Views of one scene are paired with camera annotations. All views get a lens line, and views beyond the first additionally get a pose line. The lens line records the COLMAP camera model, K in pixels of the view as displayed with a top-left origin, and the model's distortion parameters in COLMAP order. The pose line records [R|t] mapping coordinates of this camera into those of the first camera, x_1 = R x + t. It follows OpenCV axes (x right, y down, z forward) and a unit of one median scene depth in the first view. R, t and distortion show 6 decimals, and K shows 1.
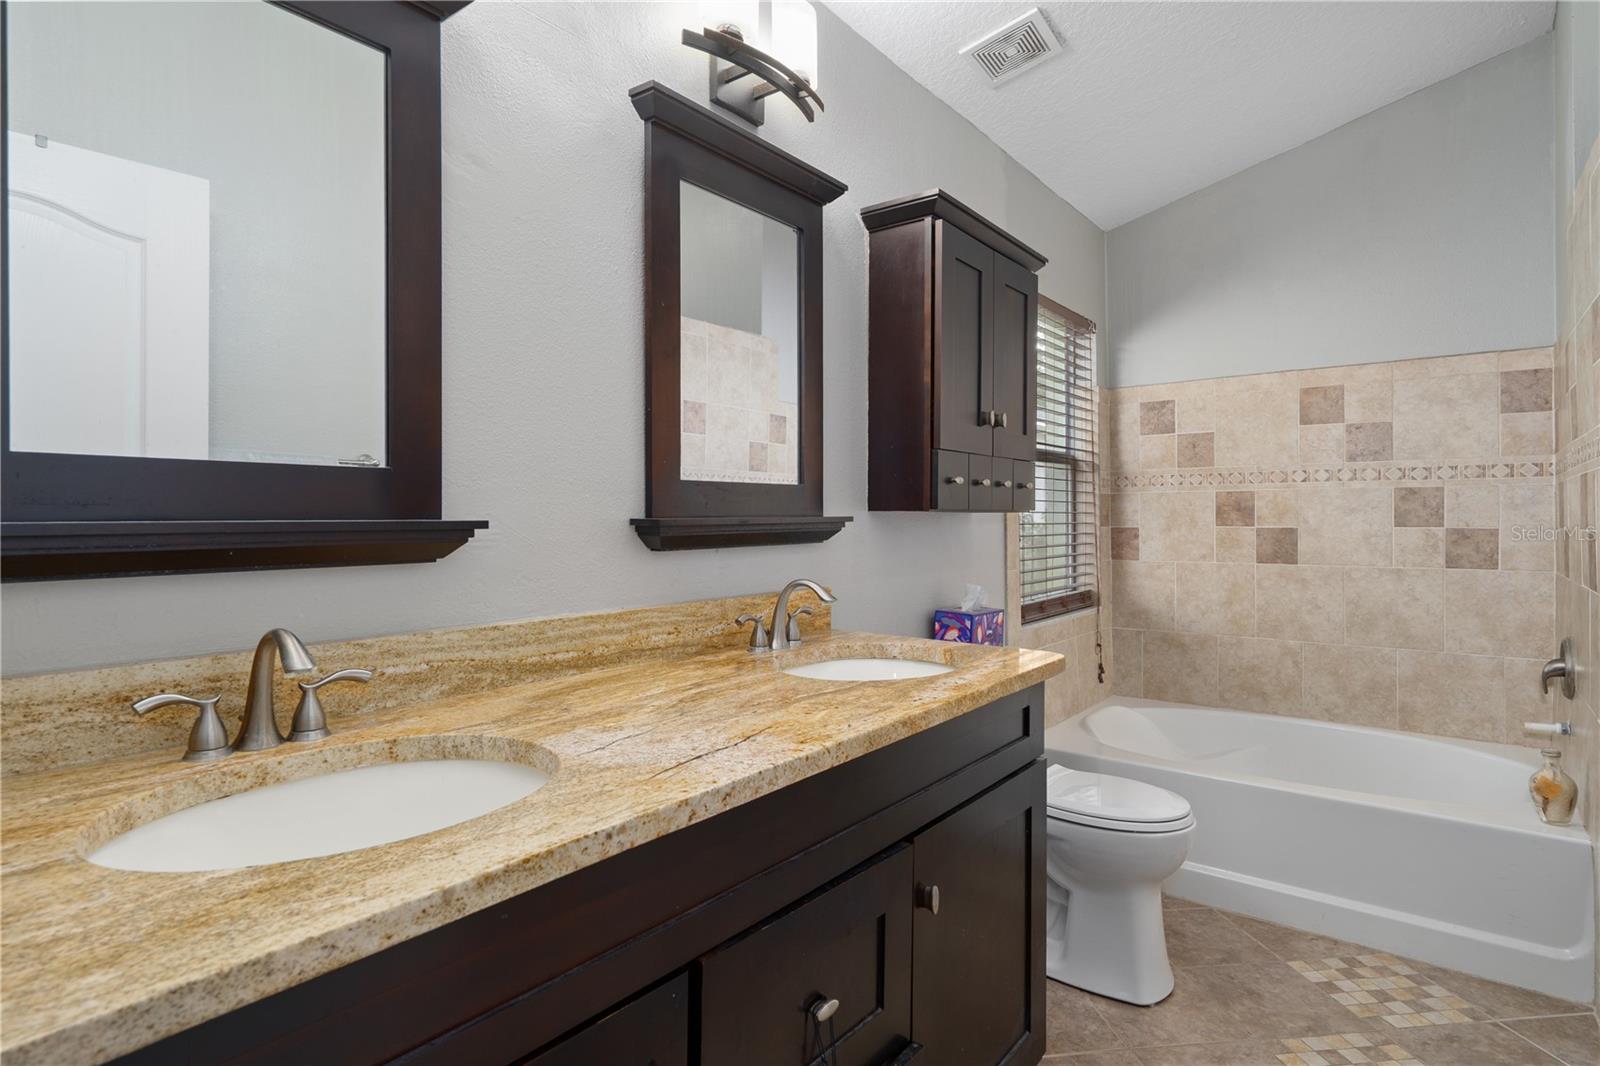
lens RADIAL K [[840.8, 0, 791.4], [0, 840.8, 507.2], [0, 0, 1]] dist [0.002164, 0.002276]
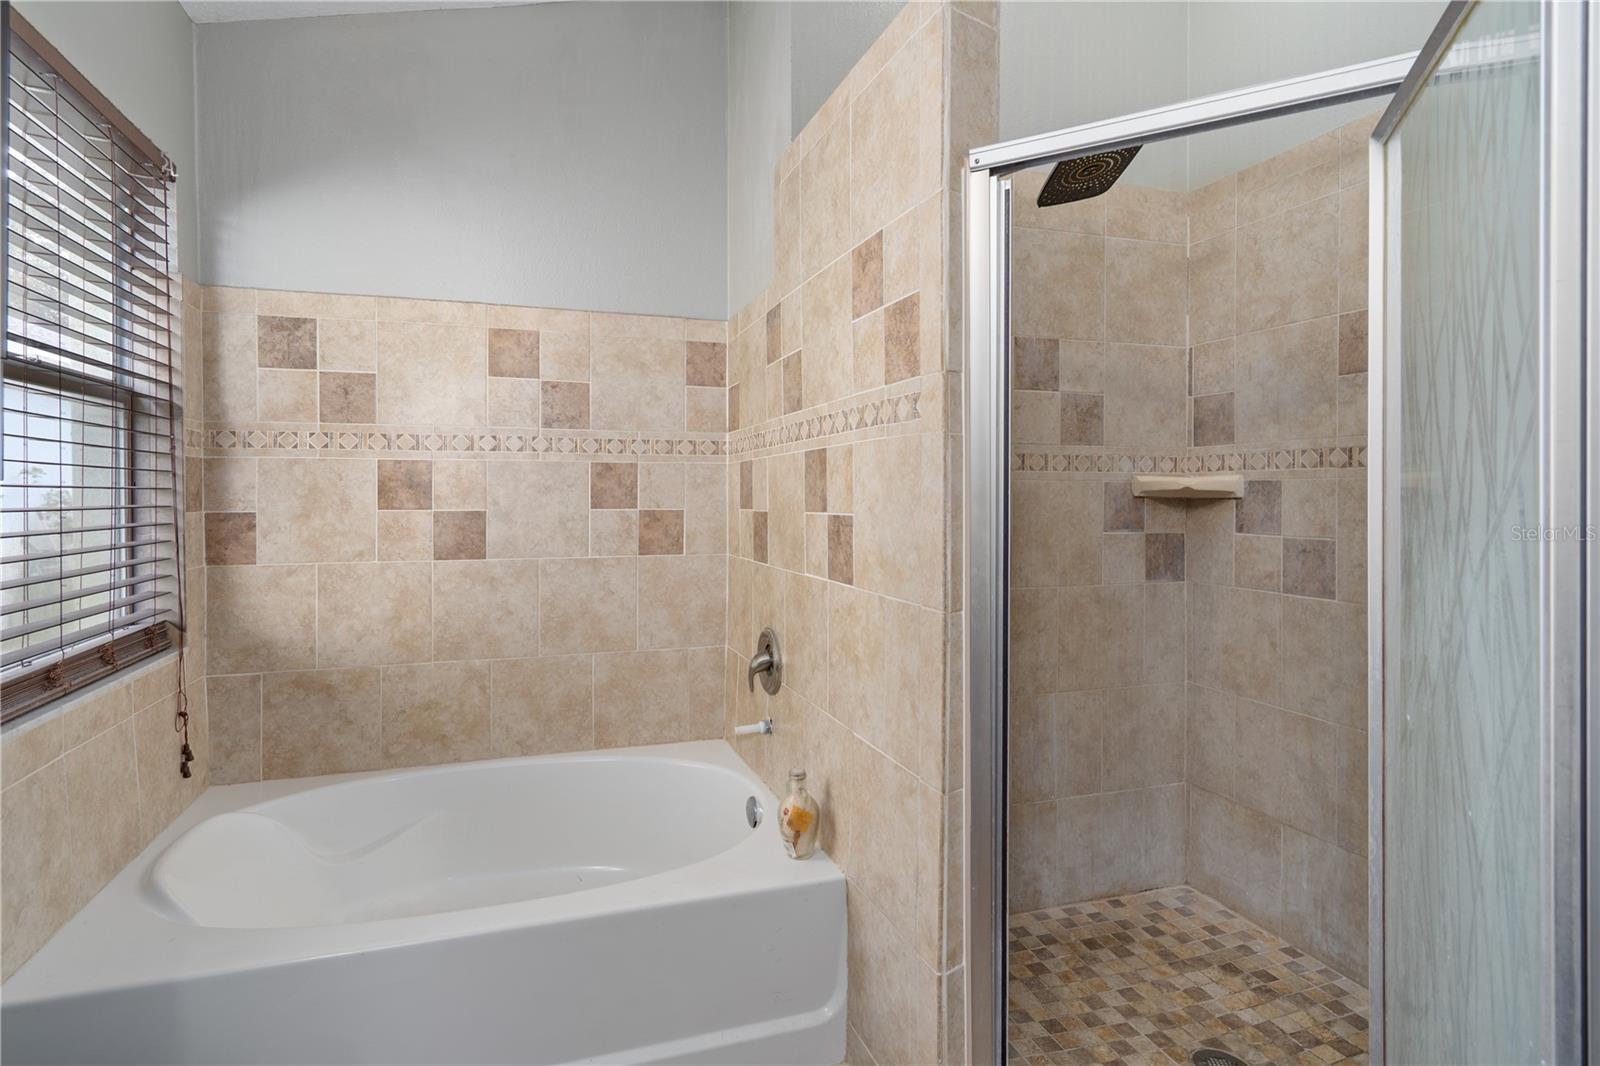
lens RADIAL K [[840.8, 0, 791.4], [0, 840.8, 507.2], [0, 0, 1]] dist [0.002164, 0.002276]
pose [[0.558716, -0.007470, 0.829325, 0.127129], [-0.012360, 0.999773, 0.017332, 0.004570], [-0.829267, -0.019934, 0.558497, 0.351372]]
